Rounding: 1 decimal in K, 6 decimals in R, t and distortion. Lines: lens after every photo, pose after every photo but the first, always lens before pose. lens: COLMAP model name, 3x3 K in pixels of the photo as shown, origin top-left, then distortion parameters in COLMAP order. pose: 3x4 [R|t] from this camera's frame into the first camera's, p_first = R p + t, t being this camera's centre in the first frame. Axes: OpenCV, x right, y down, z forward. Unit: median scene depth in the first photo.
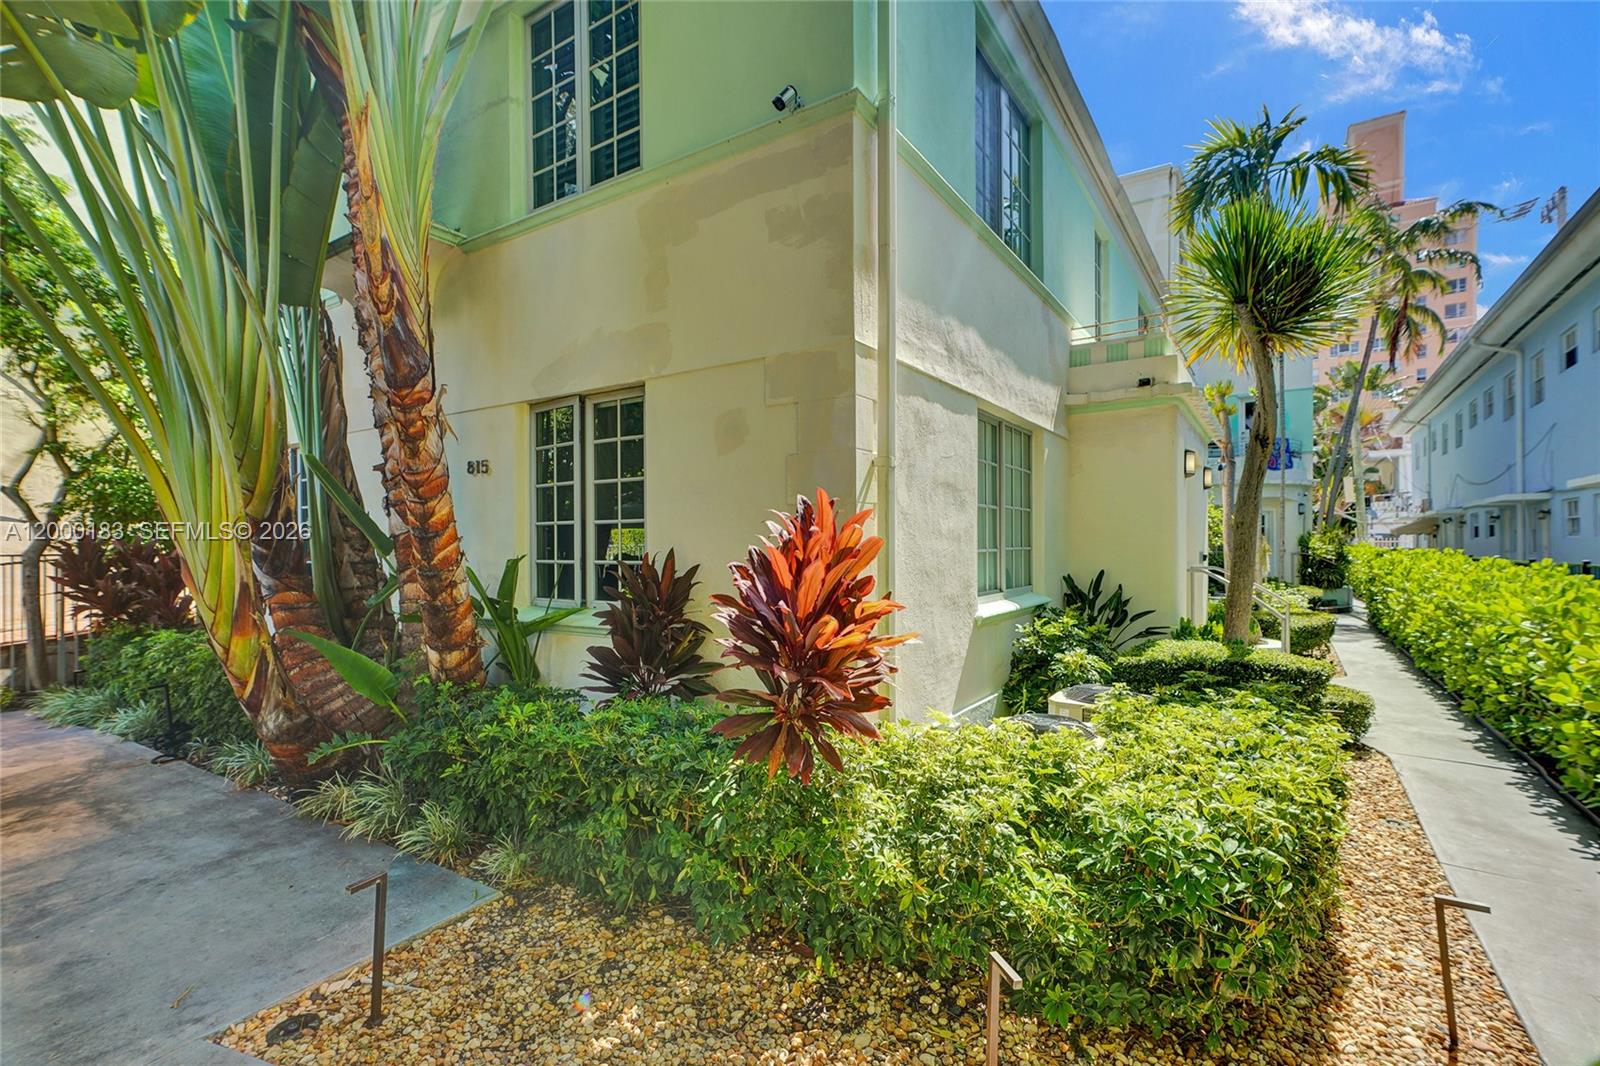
lens RADIAL K [[731.0, 0, 784.8], [0, 731.0, 536.9], [0, 0, 1]] dist [0.011755, 0.003613]
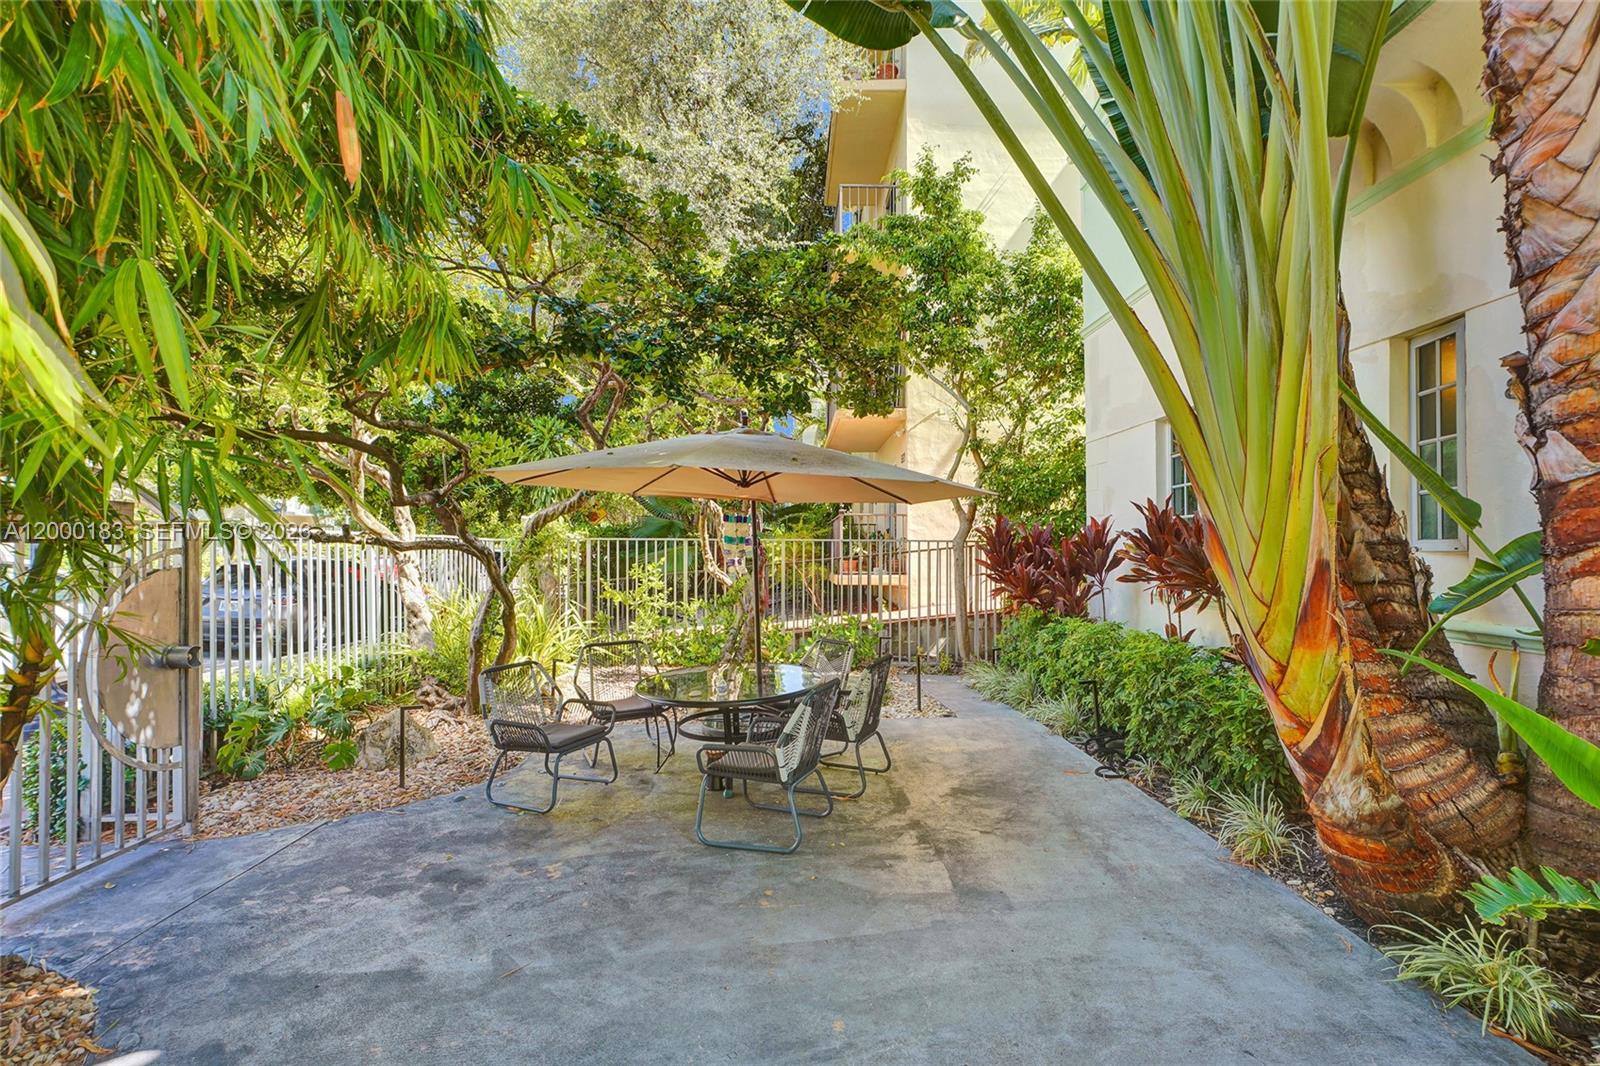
lens RADIAL K [[731.0, 0, 802.8], [0, 731.0, 533.0], [0, 0, 1]] dist [0.011755, 0.003613]
pose [[0.580986, -0.004879, -0.813899, -0.364695], [-0.002775, 0.999964, -0.007974, 0.033835], [0.813909, 0.006891, 0.580952, 0.229167]]
